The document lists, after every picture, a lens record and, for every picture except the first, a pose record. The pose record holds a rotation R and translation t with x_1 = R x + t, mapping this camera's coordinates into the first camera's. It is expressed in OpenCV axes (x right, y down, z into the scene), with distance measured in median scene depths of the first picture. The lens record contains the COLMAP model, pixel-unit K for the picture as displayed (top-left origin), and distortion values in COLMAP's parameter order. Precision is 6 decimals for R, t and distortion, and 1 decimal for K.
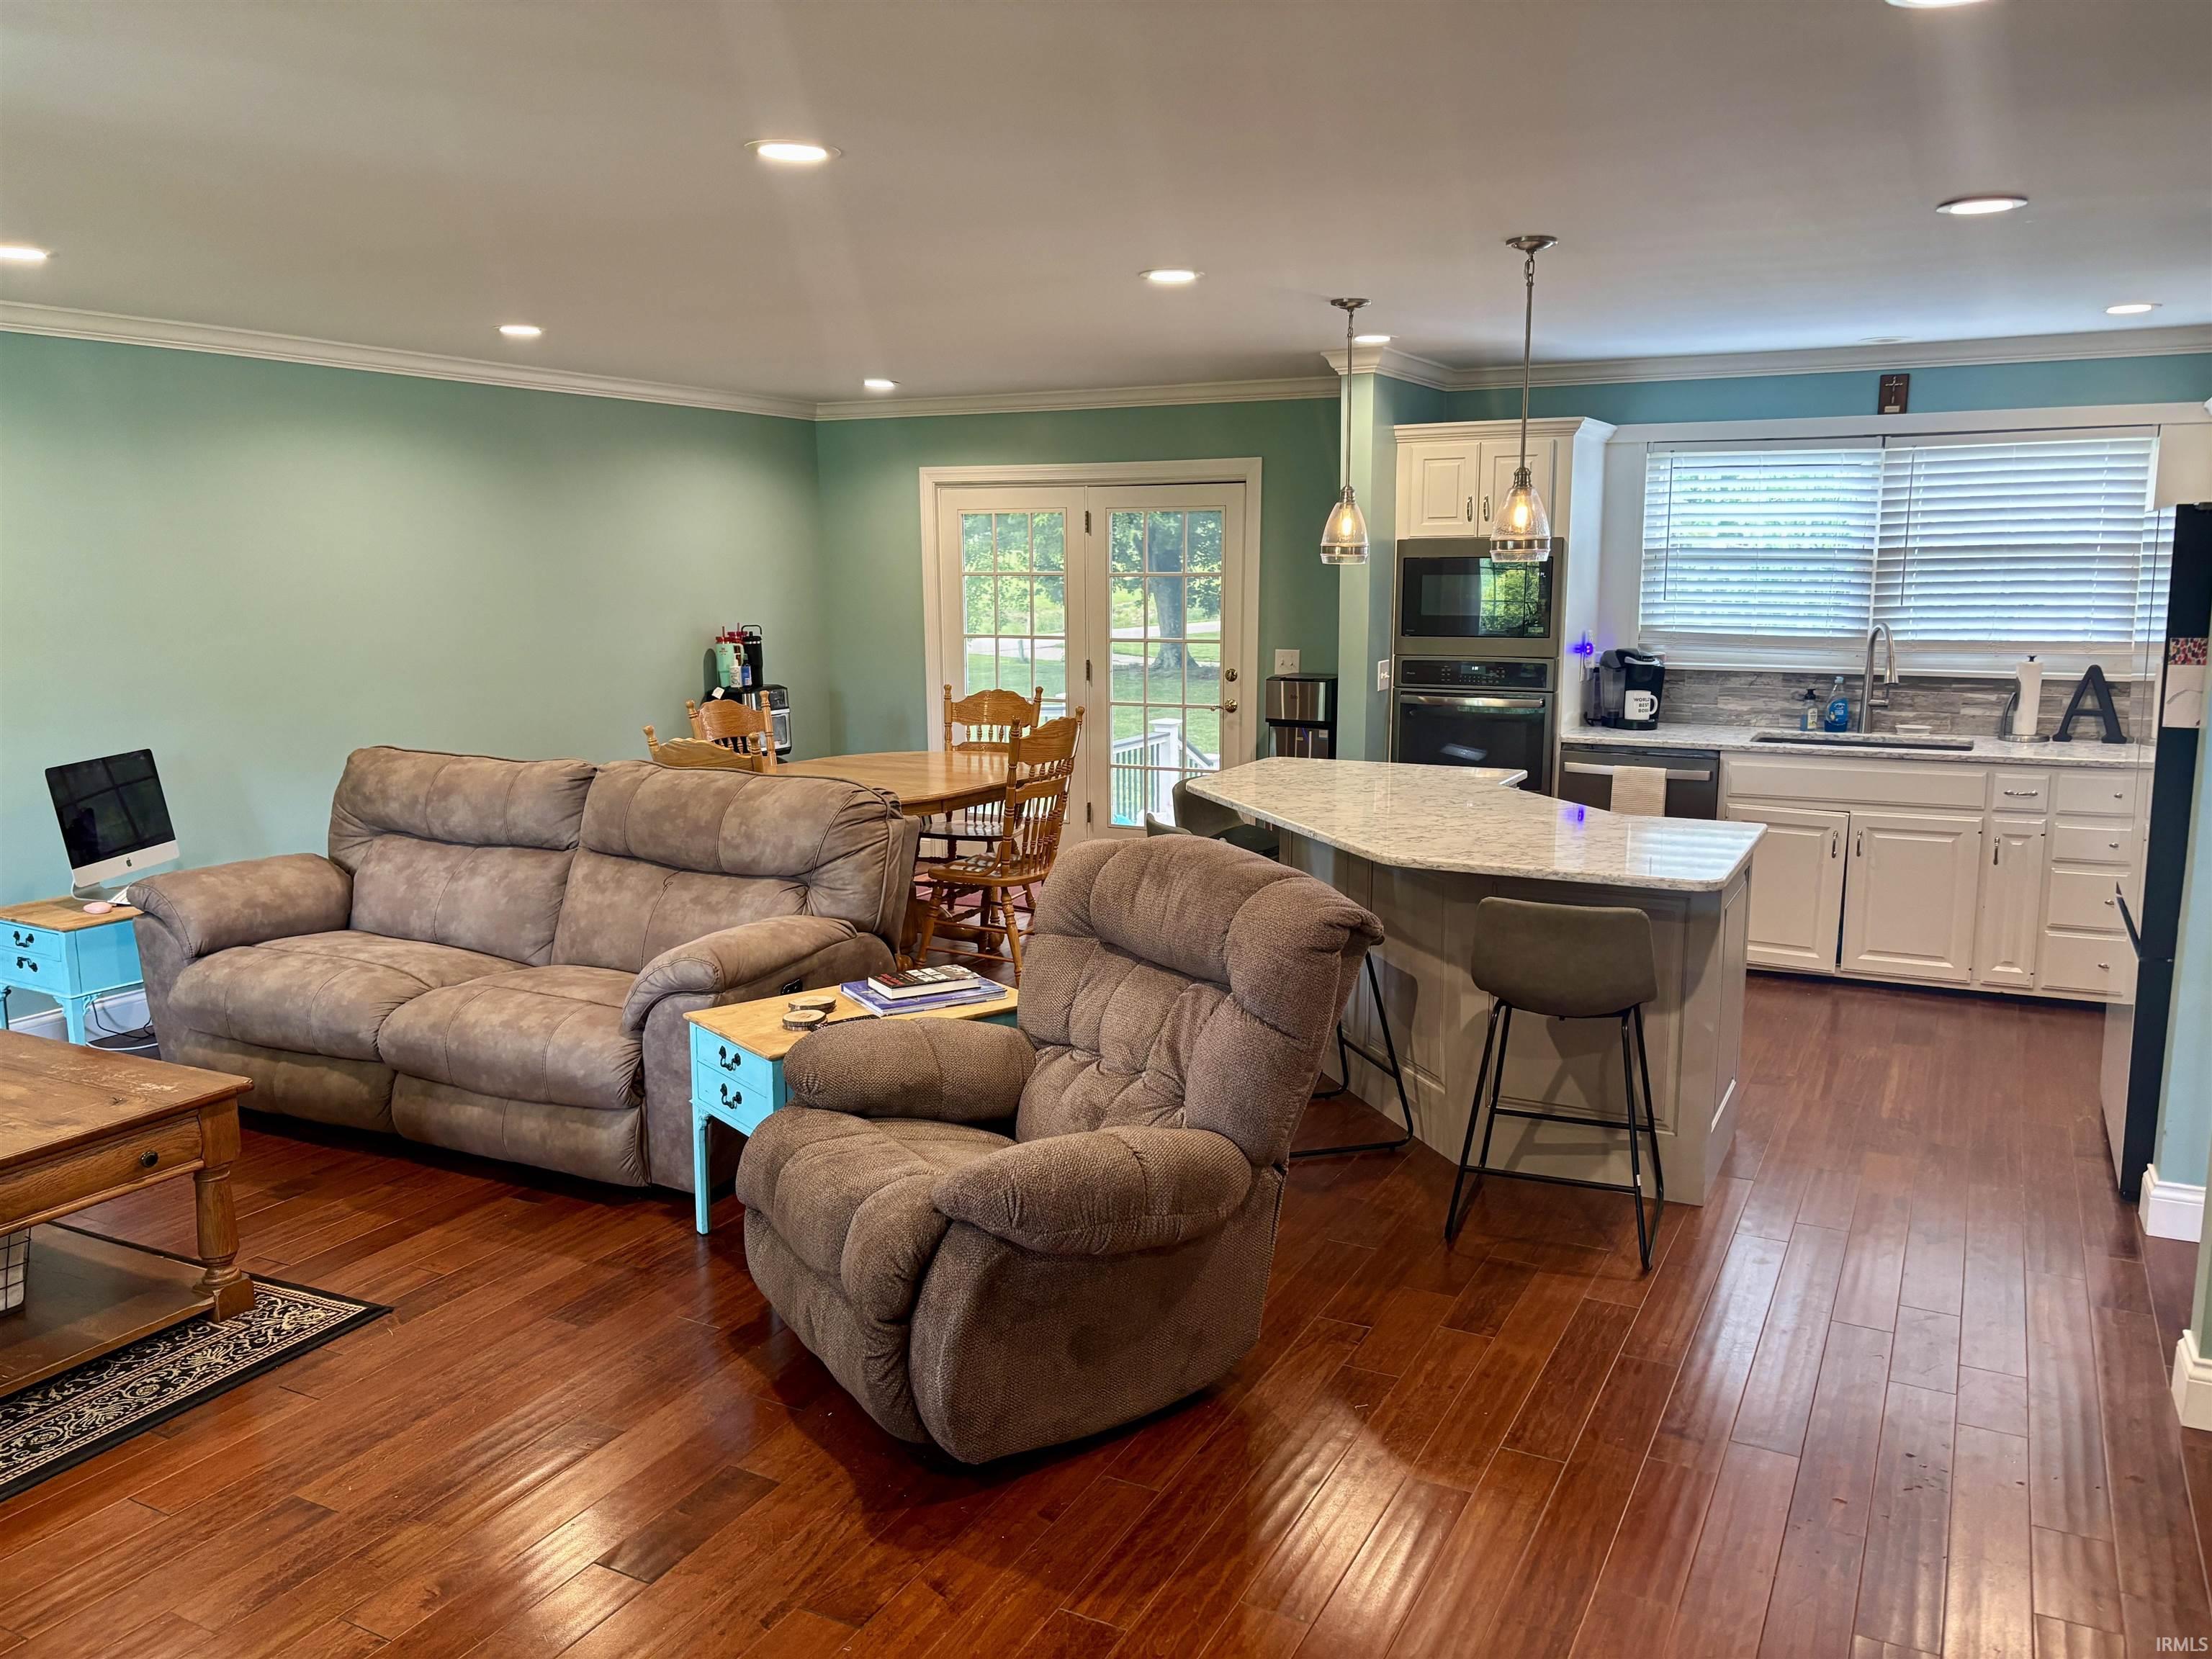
lens RADIAL K [[1668.6, 0, 1114.1], [0, 1668.6, 827.7], [0, 0, 1]] dist [0.045849, -0.019865]
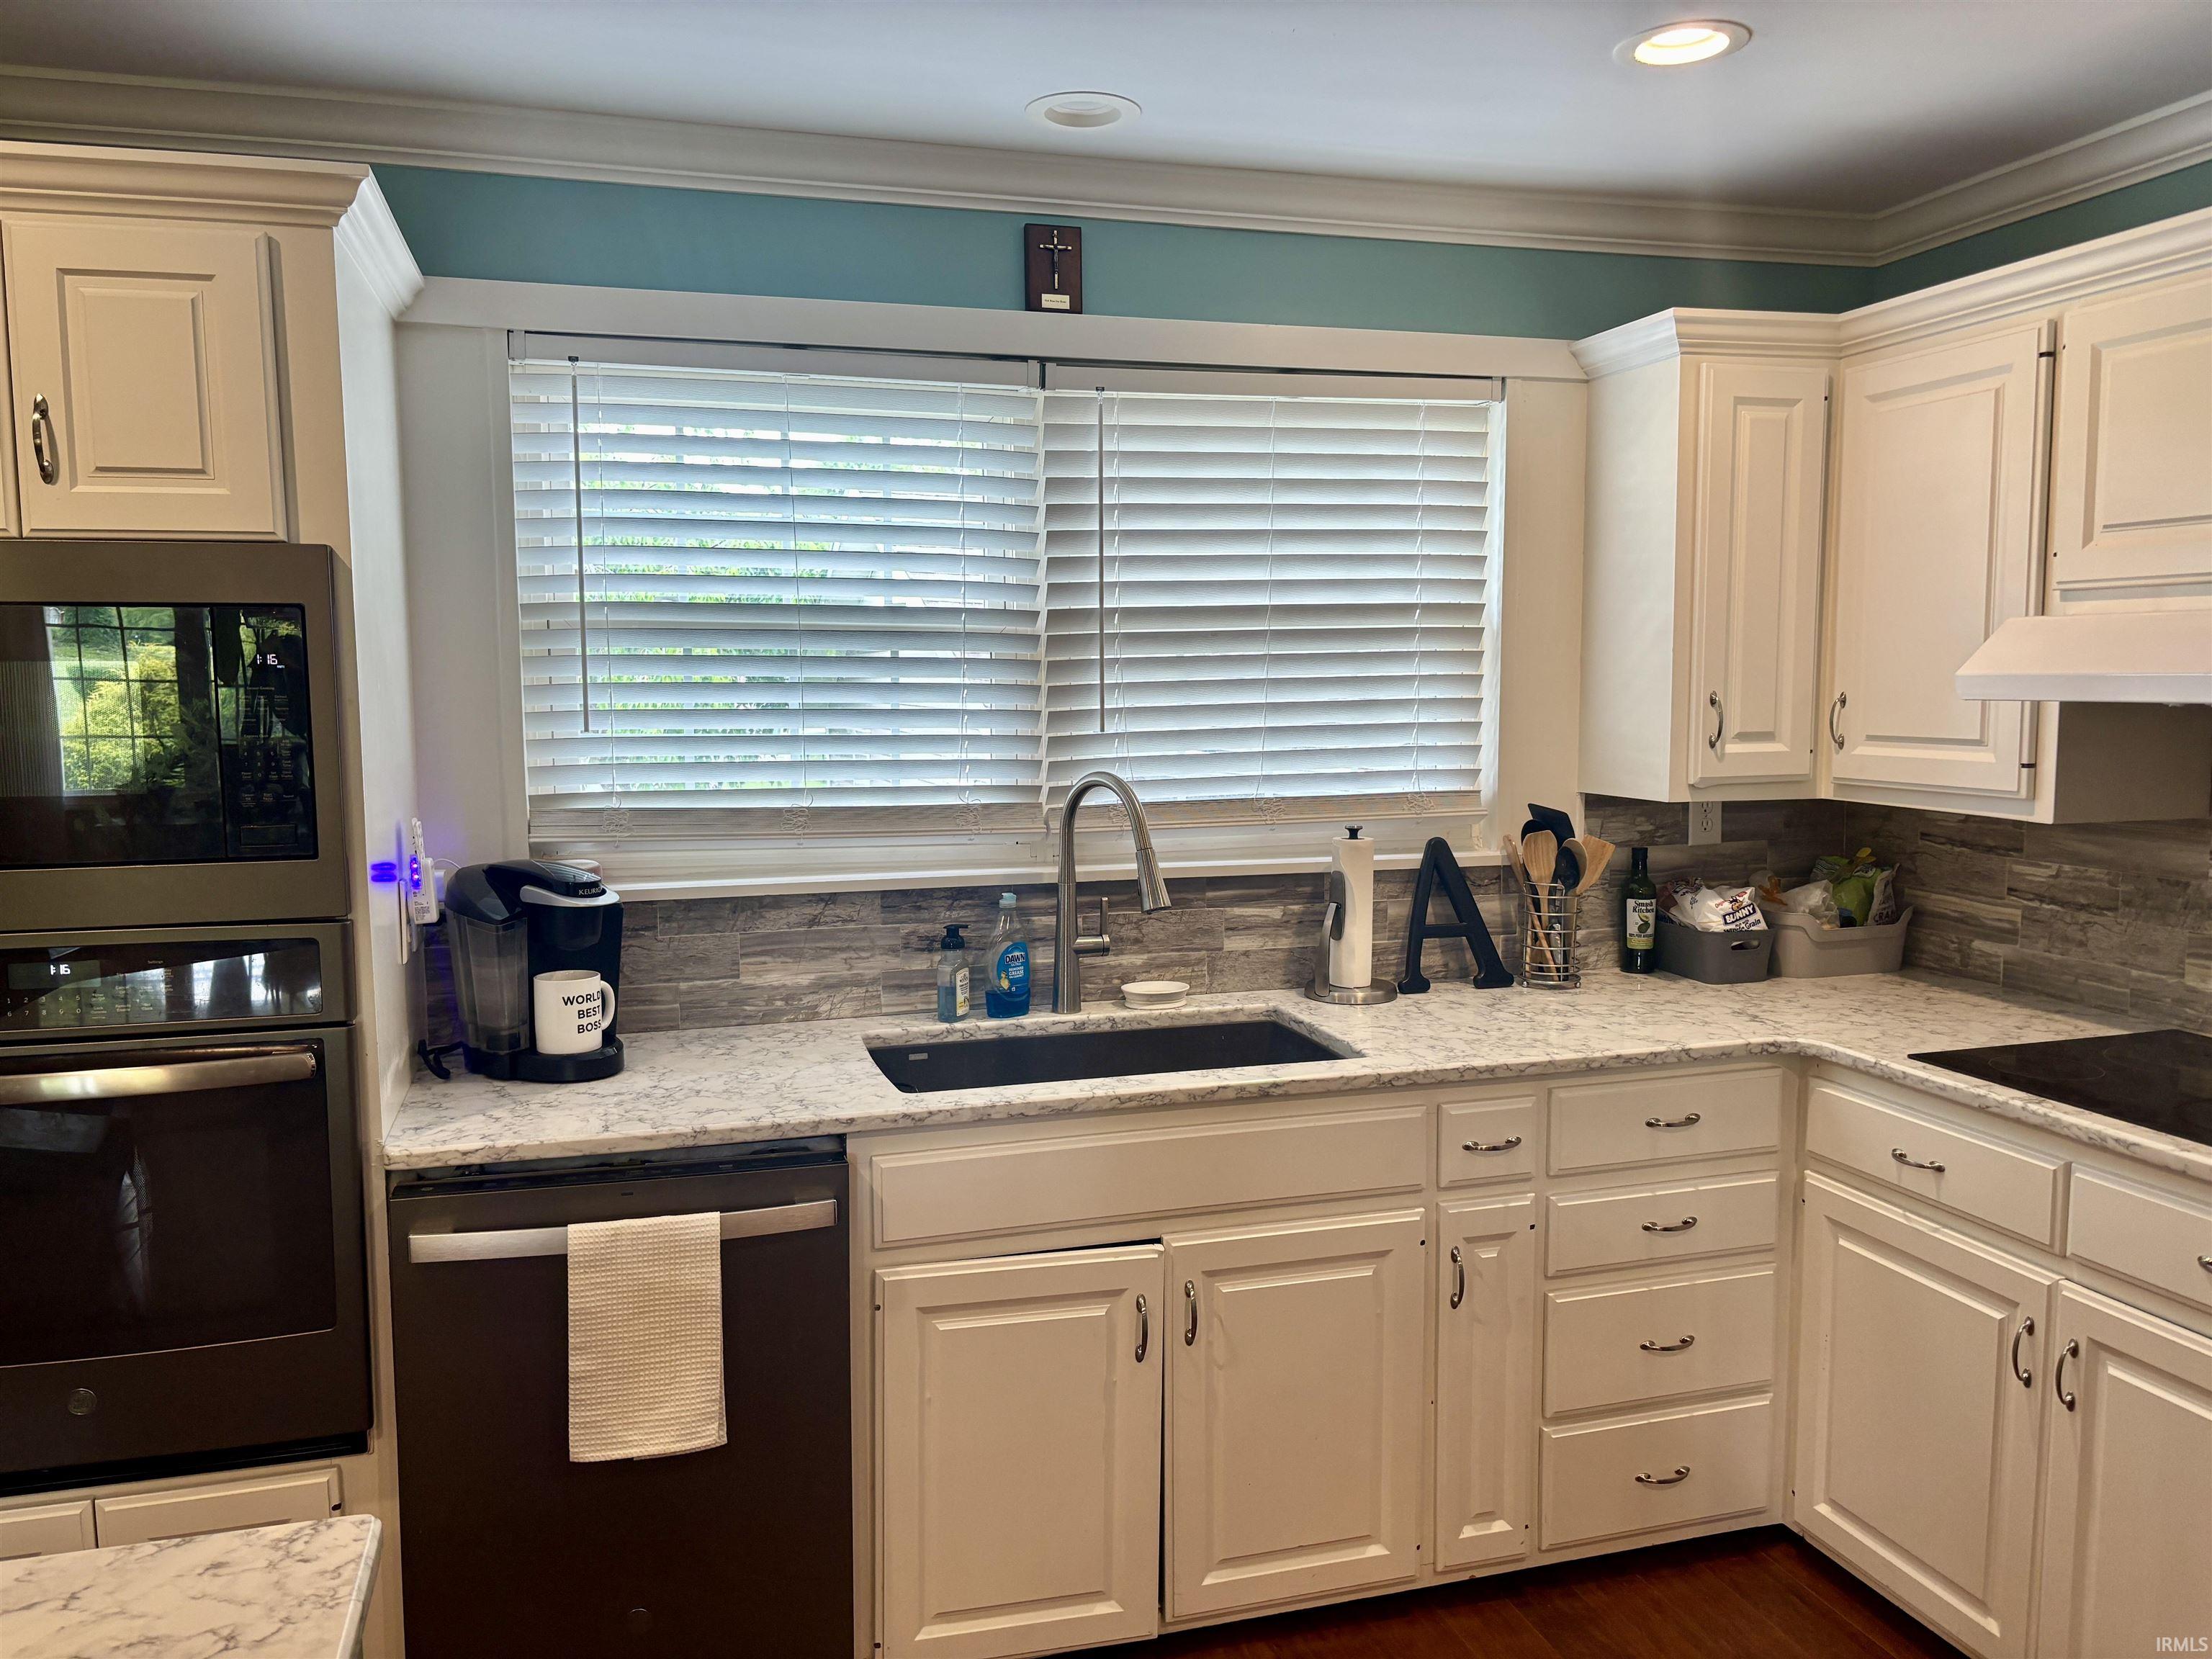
lens RADIAL K [[1668.6, 0, 1113.0], [0, 1668.6, 839.3], [0, 0, 1]] dist [0.045849, -0.019865]
pose [[0.720977, -0.073658, 0.689033, 0.149672], [0.119536, 0.992649, -0.018962, -0.092971], [-0.682571, 0.096035, 0.724482, 0.665118]]
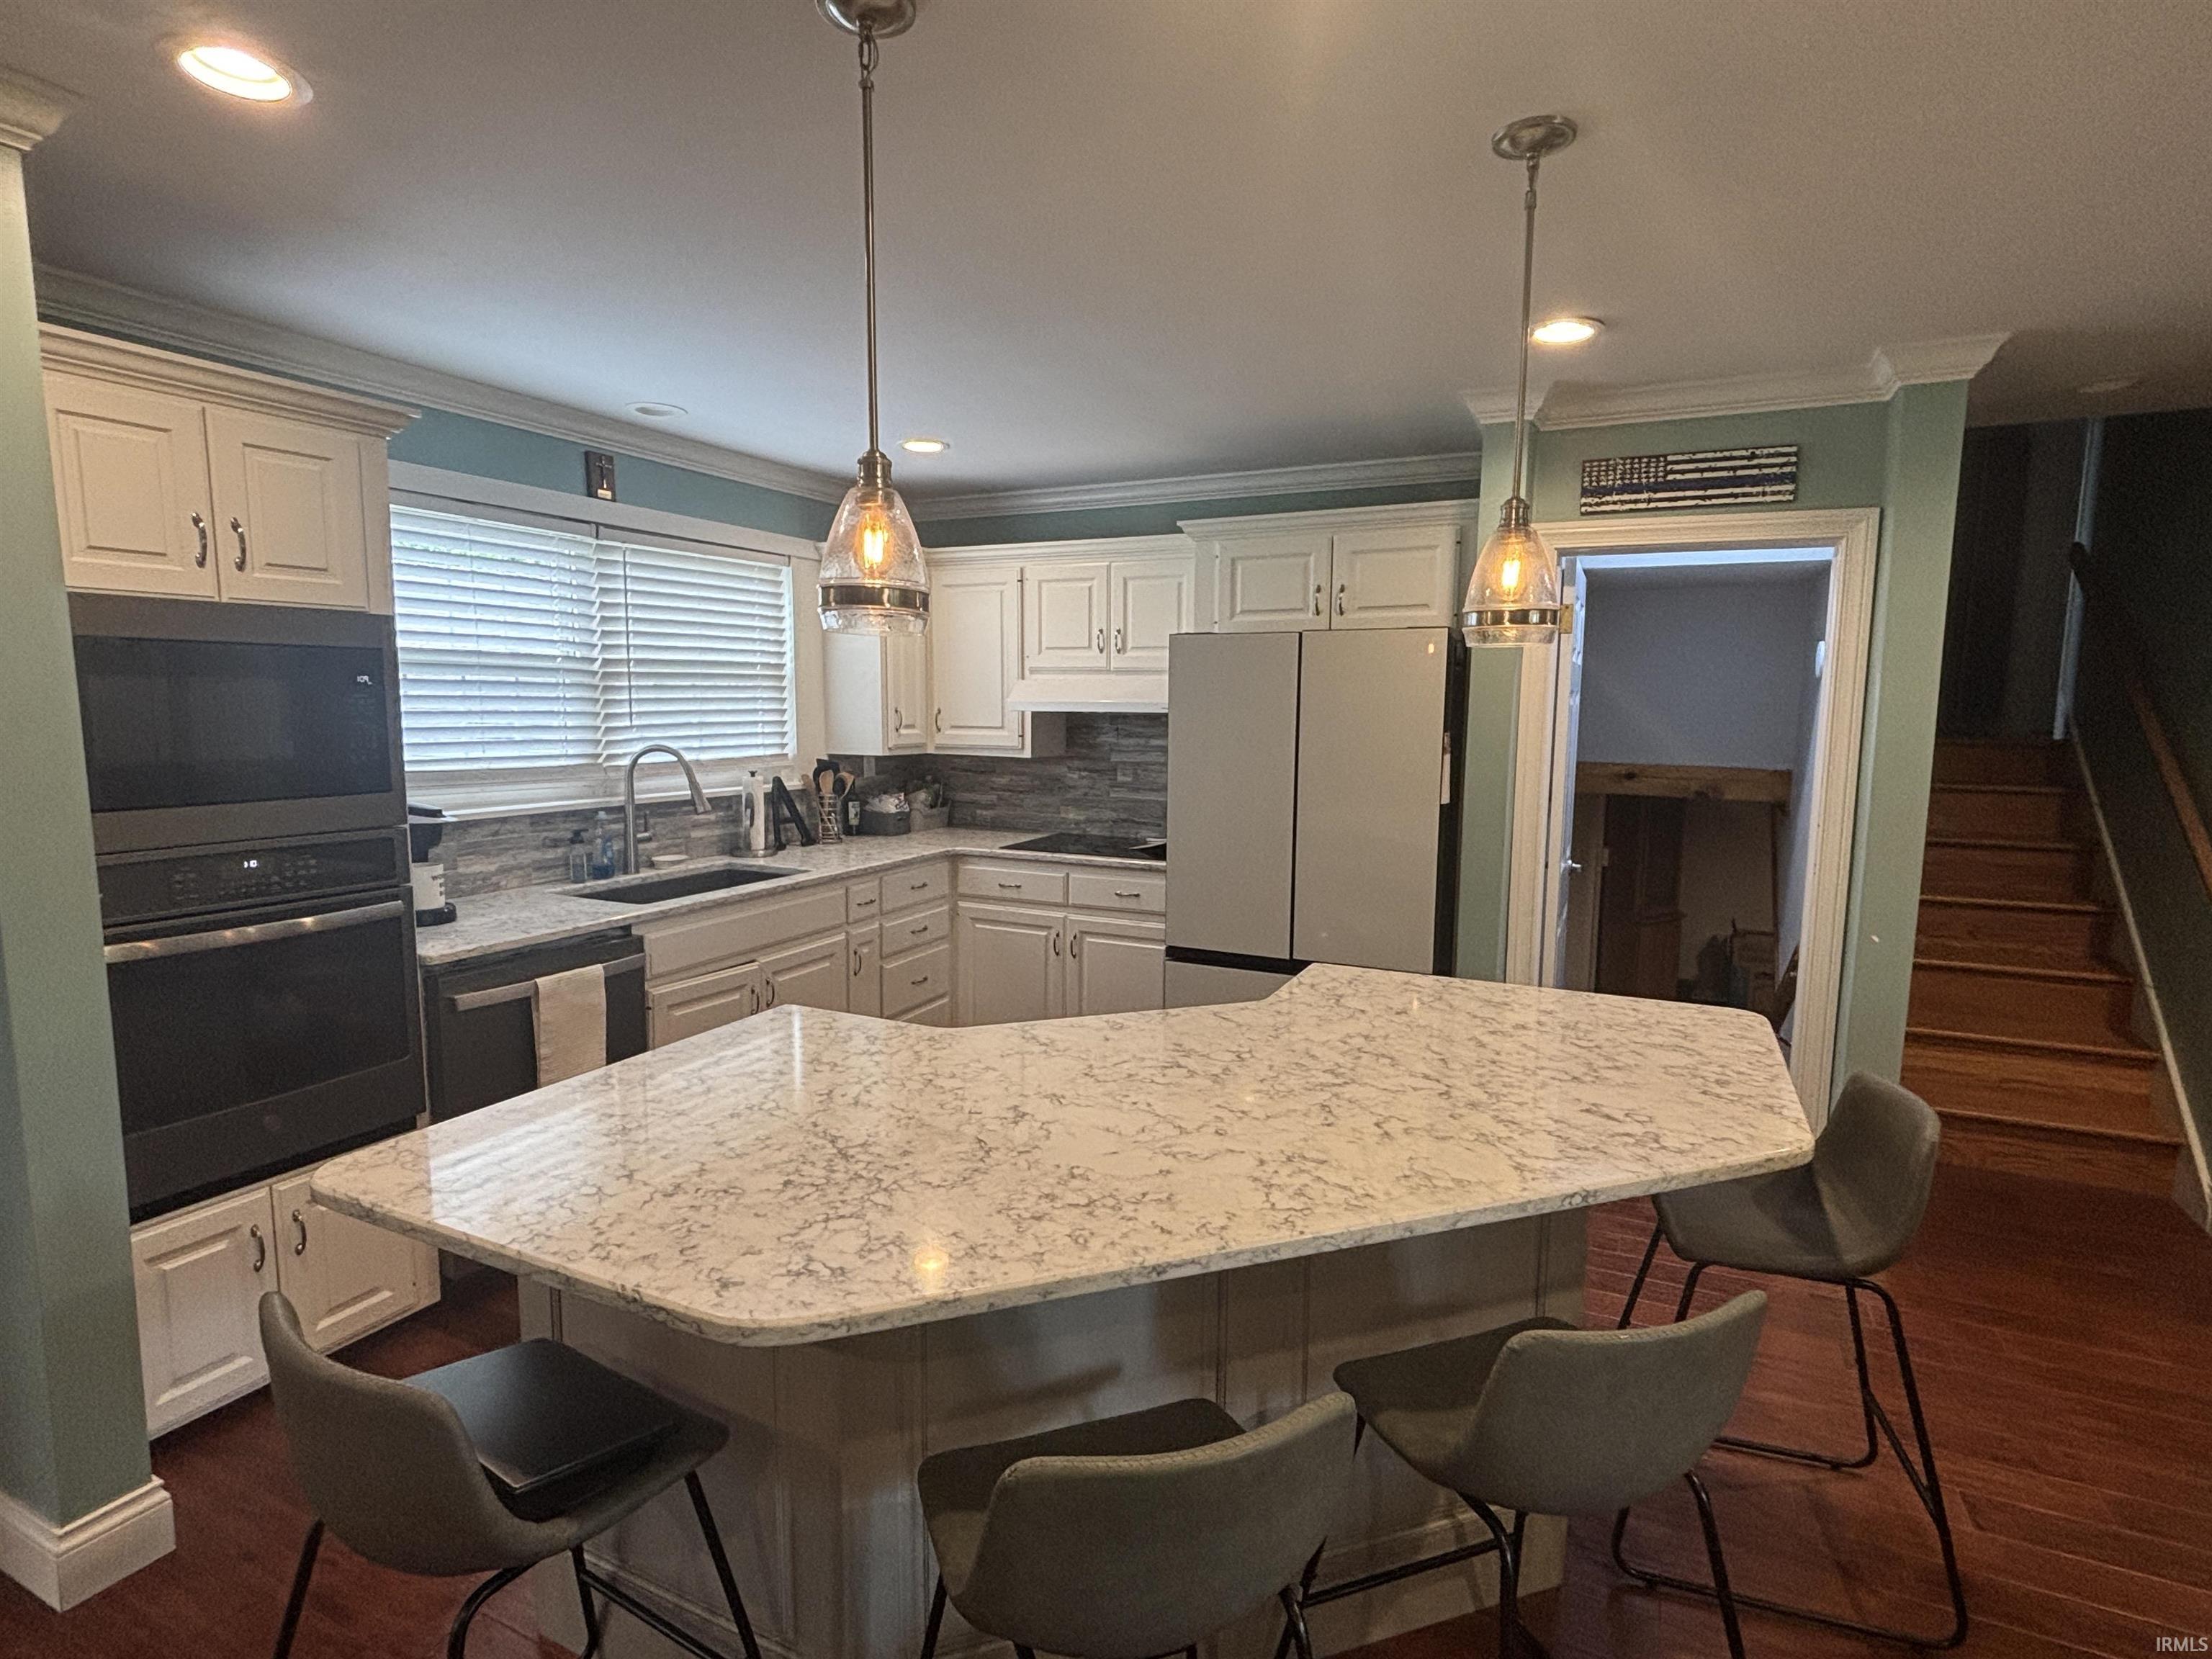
lens RADIAL K [[1119.5, 0, 1107.5], [0, 1119.5, 852.1], [0, 0, 1]] dist [0.005009, -0.000082]
pose [[-0.024689, -0.133620, 0.990725, -0.123001], [0.154583, 0.978597, 0.135836, -0.107559], [-0.987671, 0.156503, -0.003505, 0.765702]]
